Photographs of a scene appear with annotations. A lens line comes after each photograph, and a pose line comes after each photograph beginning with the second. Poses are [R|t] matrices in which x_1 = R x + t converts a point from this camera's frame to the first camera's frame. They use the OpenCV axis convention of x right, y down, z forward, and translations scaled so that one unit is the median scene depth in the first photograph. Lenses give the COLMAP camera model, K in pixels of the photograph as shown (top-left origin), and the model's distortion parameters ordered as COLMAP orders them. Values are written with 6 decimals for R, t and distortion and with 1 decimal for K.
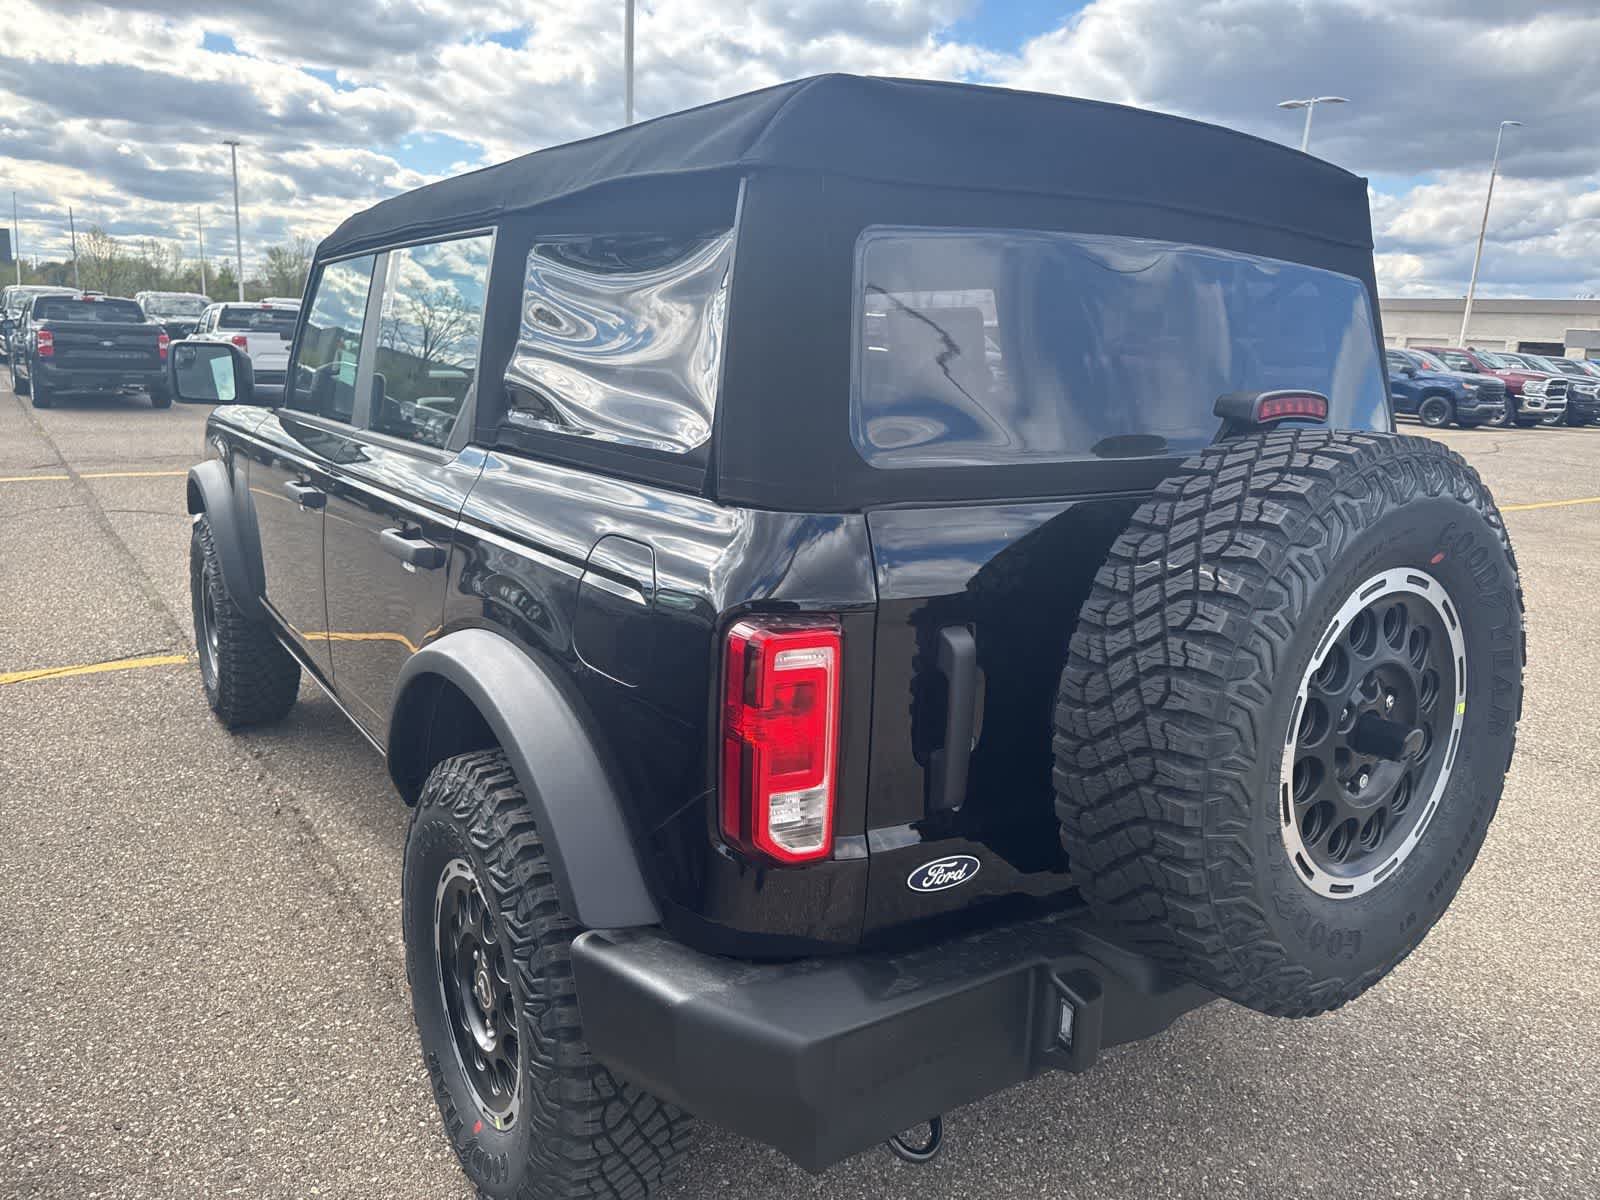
lens RADIAL K [[1153.9, 0, 788.6], [0, 1153.9, 605.1], [0, 0, 1]] dist [0.000458, 0.003035]
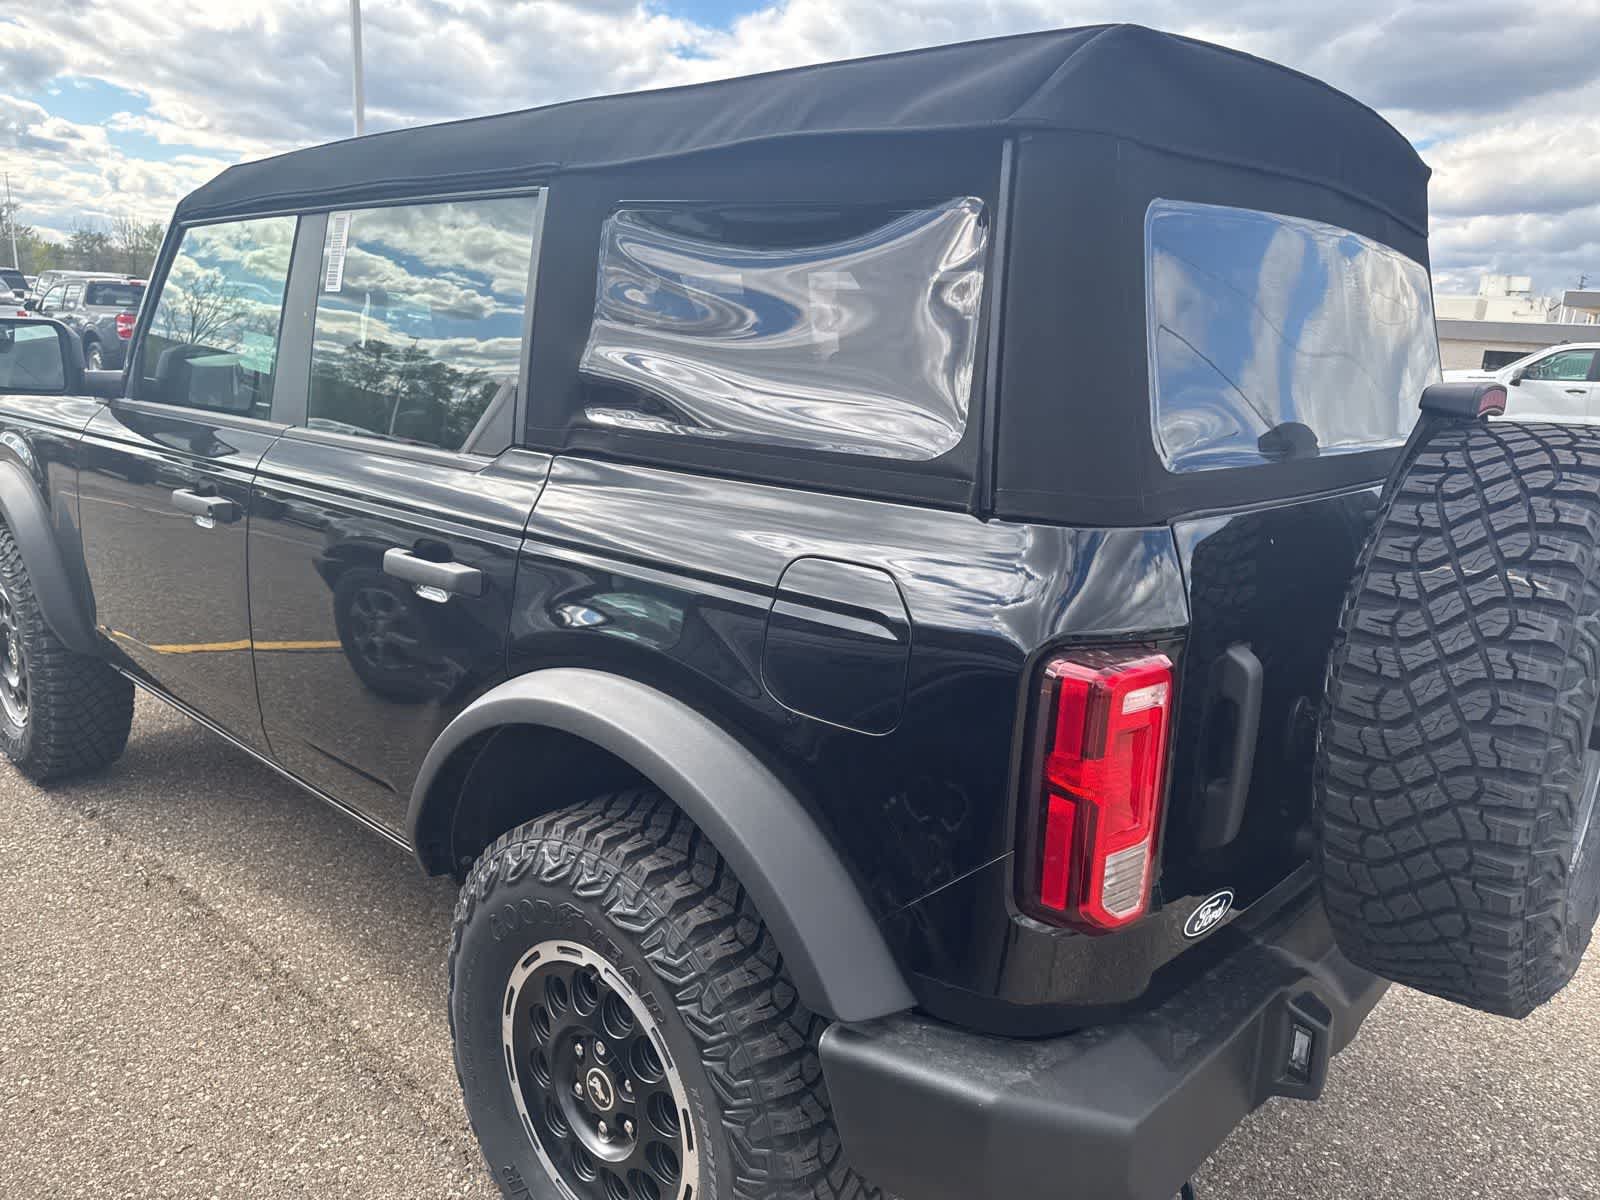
lens RADIAL K [[1153.4, 0, 794.1], [0, 1153.4, 608.1], [0, 0, 1]] dist [0.009461, -0.008097]
pose [[0.972603, -0.050037, 0.227021, -0.381179], [0.045166, 0.998625, 0.026606, -0.048765], [-0.228041, -0.015623, 0.973526, 0.179356]]
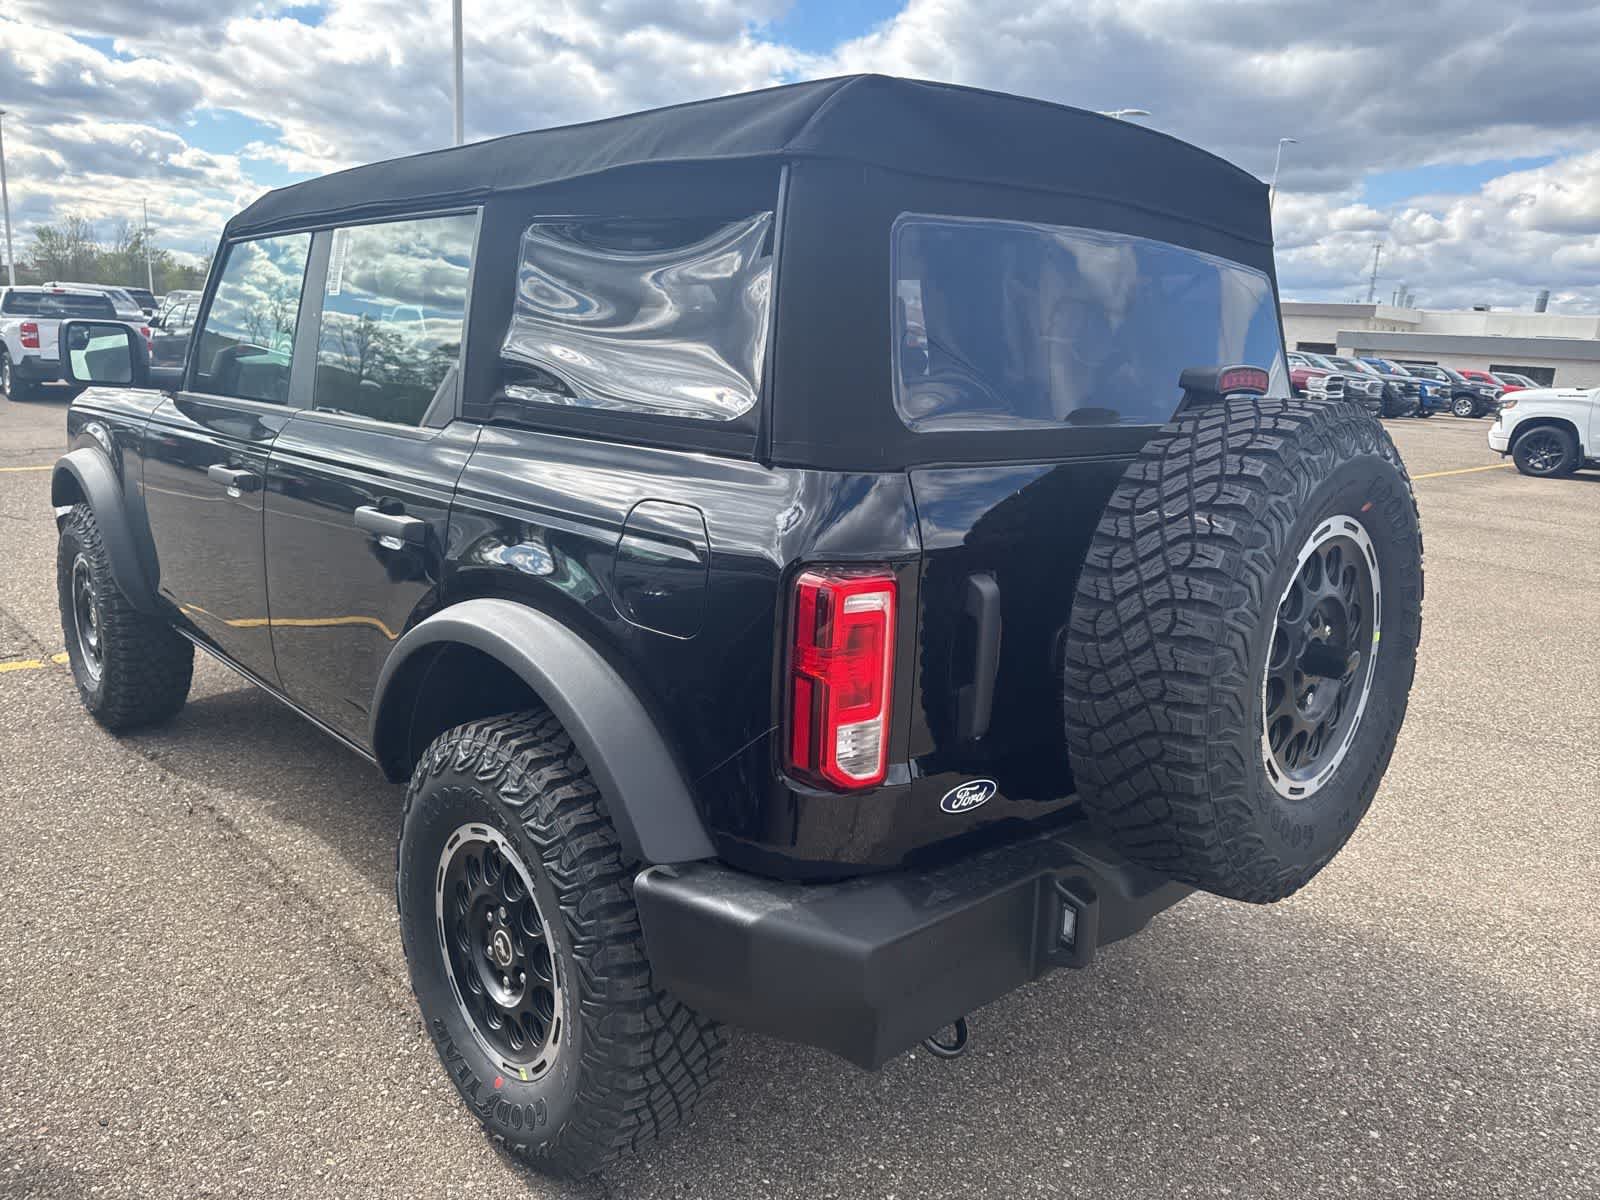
lens RADIAL K [[1148.0, 0, 807.2], [0, 1148.0, 602.9], [0, 0, 1]] dist [0.017800, -0.017762]
pose [[0.986701, -0.028226, 0.160075, -0.192131], [0.027905, 0.999602, 0.004252, 0.035710], [-0.160131, 0.000272, 0.987096, -0.075072]]
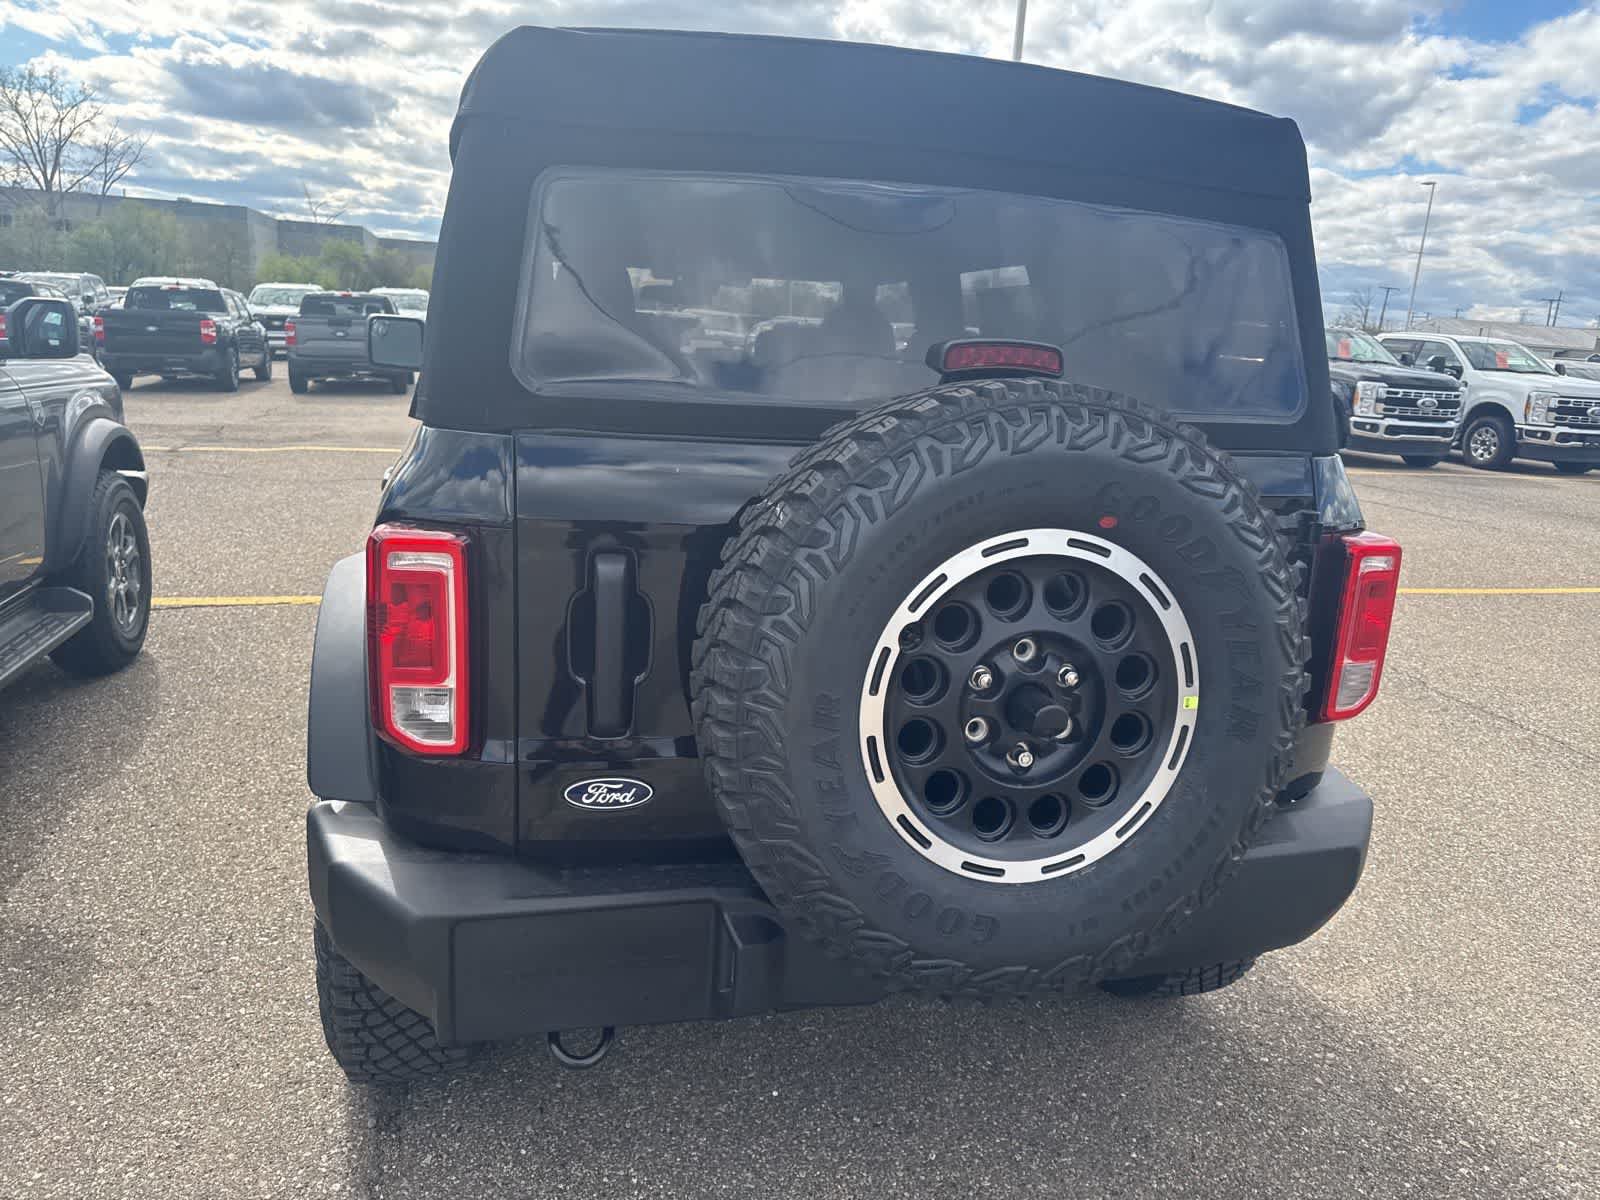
lens RADIAL K [[1158.0, 0, 811.4], [0, 1158.0, 591.6], [0, 0, 1]] dist [0.014694, -0.001678]
pose [[0.946146, 0.086437, -0.311989, 0.615421], [-0.094162, 0.995509, -0.009749, 0.043340], [0.309745, 0.038601, 0.950036, 0.053720]]
